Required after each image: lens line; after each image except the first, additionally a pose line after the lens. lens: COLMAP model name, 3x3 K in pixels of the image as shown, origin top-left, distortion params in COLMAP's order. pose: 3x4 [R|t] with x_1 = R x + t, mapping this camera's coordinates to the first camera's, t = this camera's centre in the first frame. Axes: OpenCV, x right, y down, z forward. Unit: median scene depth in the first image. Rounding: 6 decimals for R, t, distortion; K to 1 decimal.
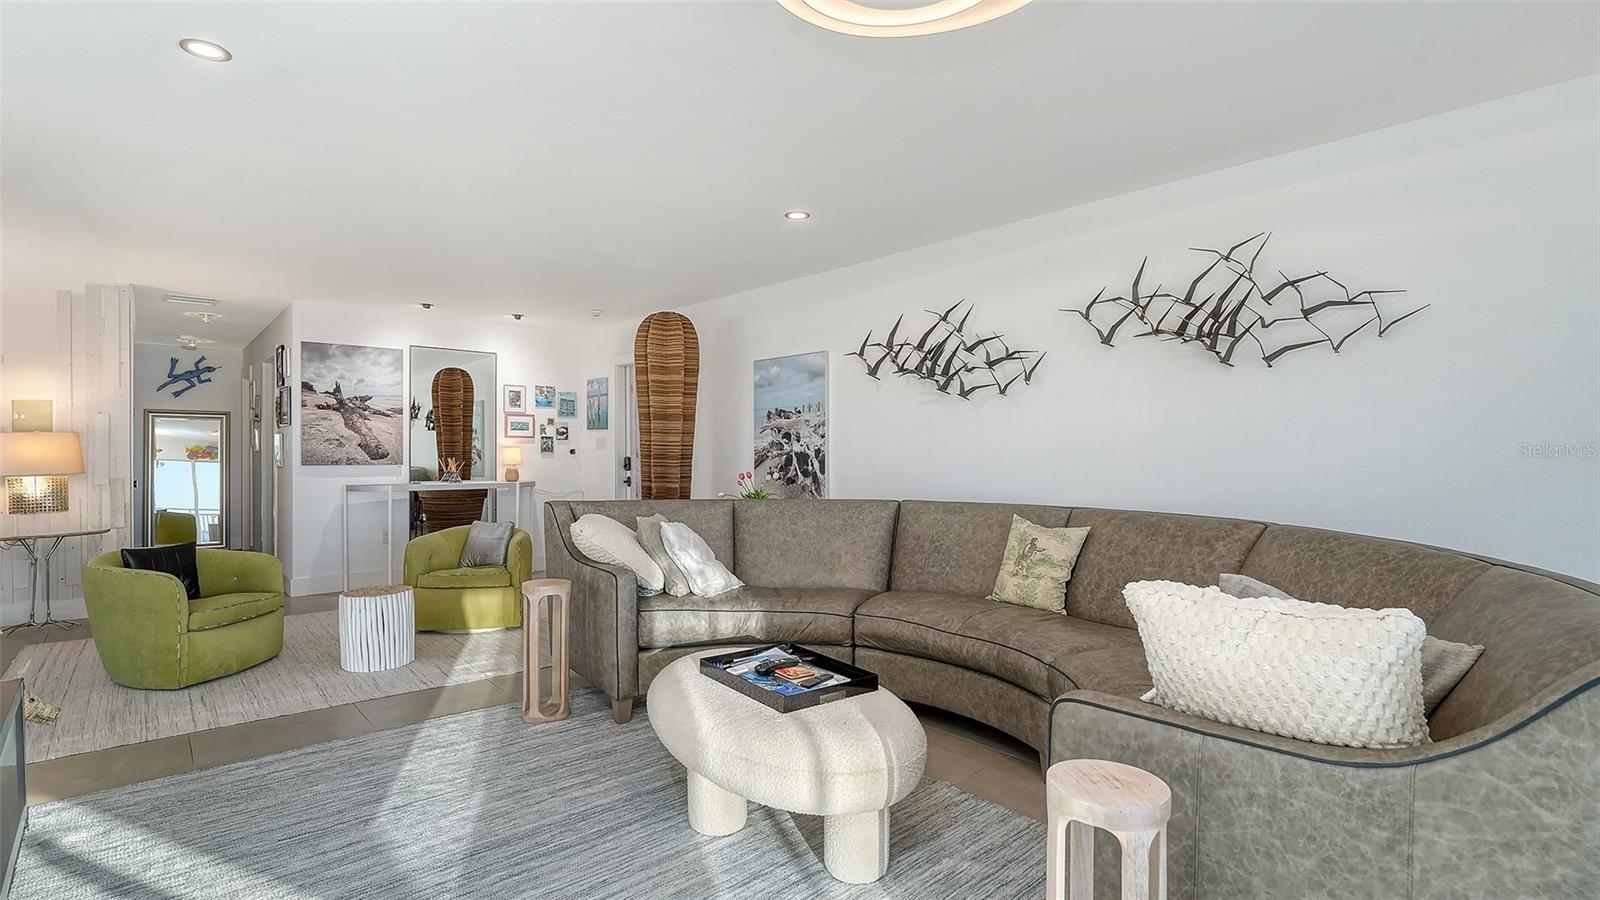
lens RADIAL K [[734.8, 0, 788.9], [0, 734.8, 450.5], [0, 0, 1]] dist [-0.003193, 0.003774]
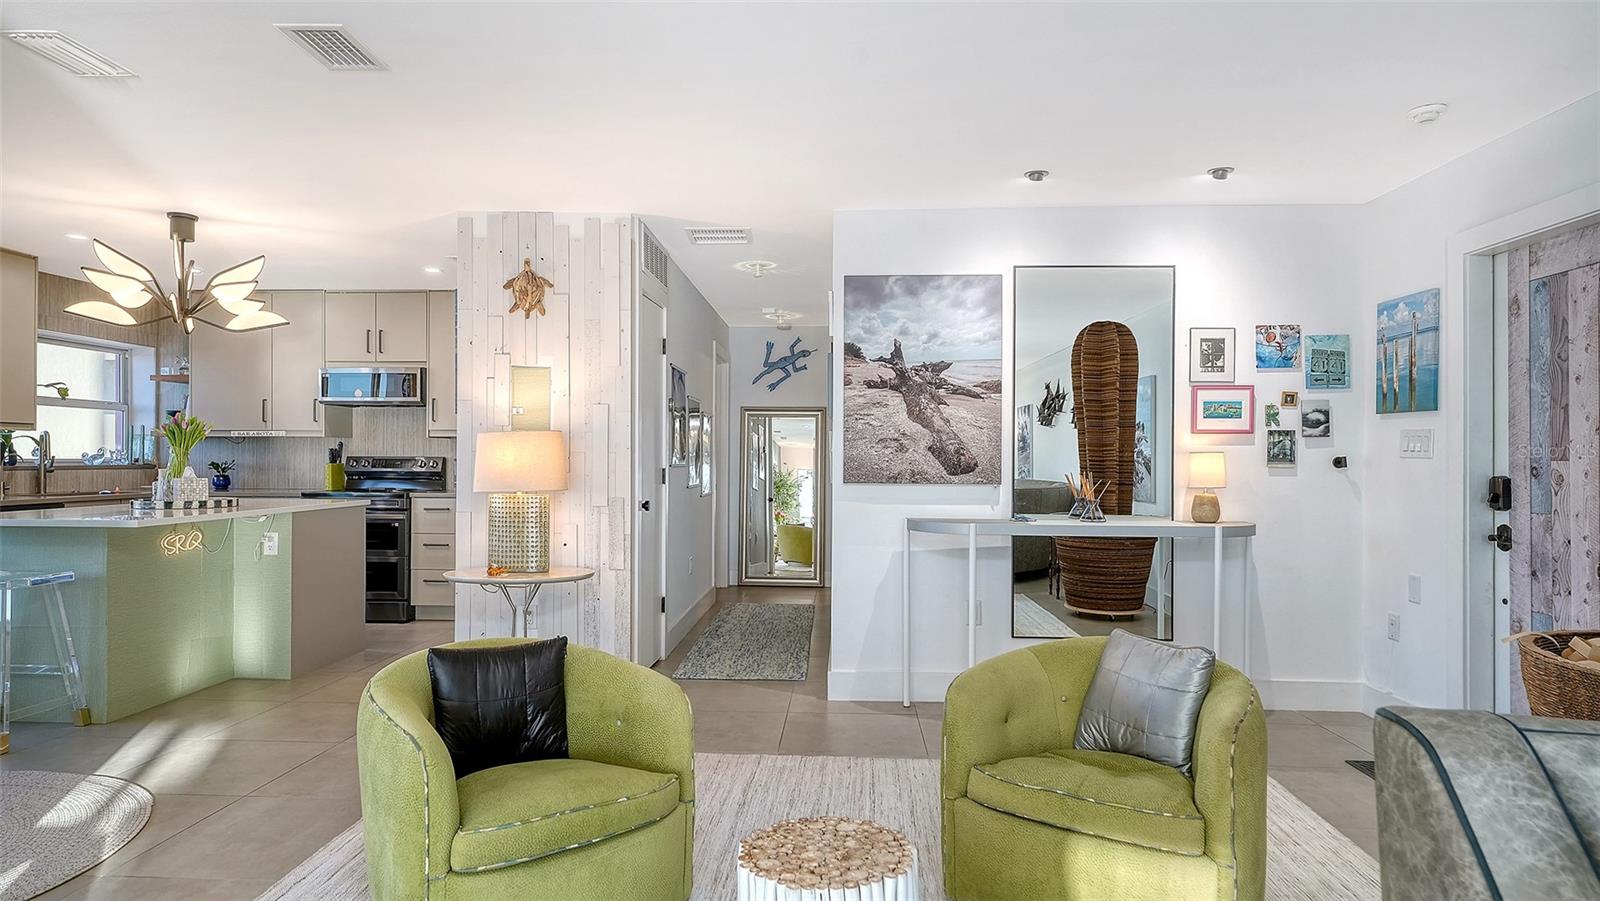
lens RADIAL K [[927.8, 0, 791.5], [0, 927.8, 454.0], [0, 0, 1]] dist [0.018137, -0.006215]
pose [[0.713841, -0.000070, -0.700307, -0.157985], [-0.003997, 0.999983, -0.004175, -0.000044], [0.700296, 0.005780, 0.713829, 0.411500]]
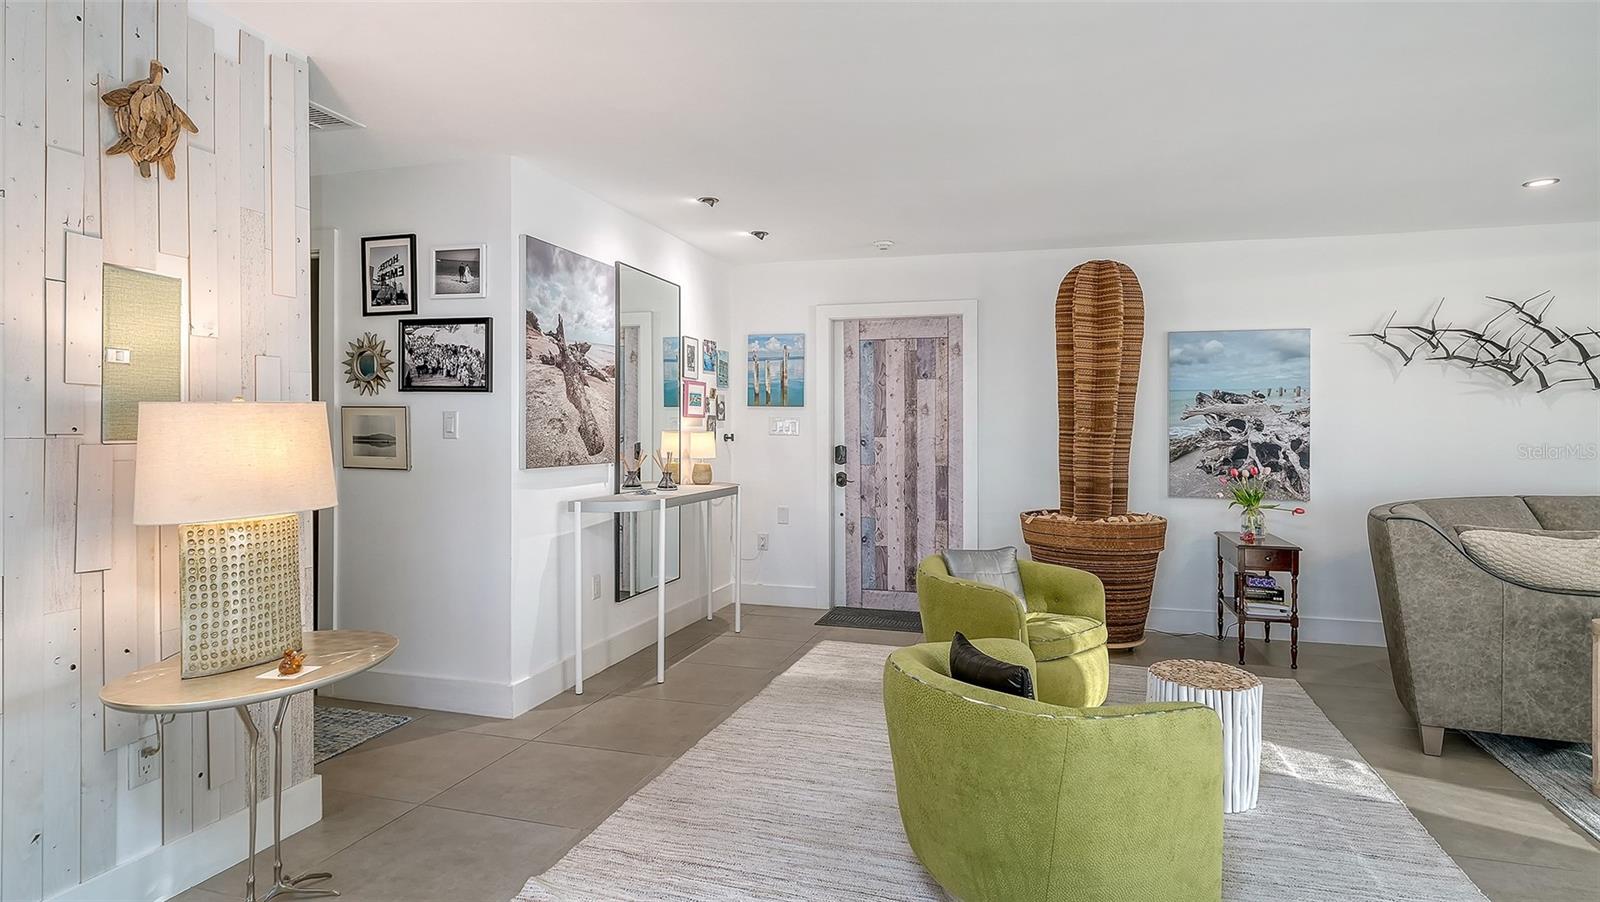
lens RADIAL K [[817.0, 0, 822.4], [0, 817.0, 432.7], [0, 0, 1]] dist [0.000548, -0.001561]
pose [[0.852968, 0.002121, 0.521959, -0.754781], [-0.005822, 0.999968, 0.005450, -0.009601], [-0.521930, -0.007688, 0.852953, 0.365989]]
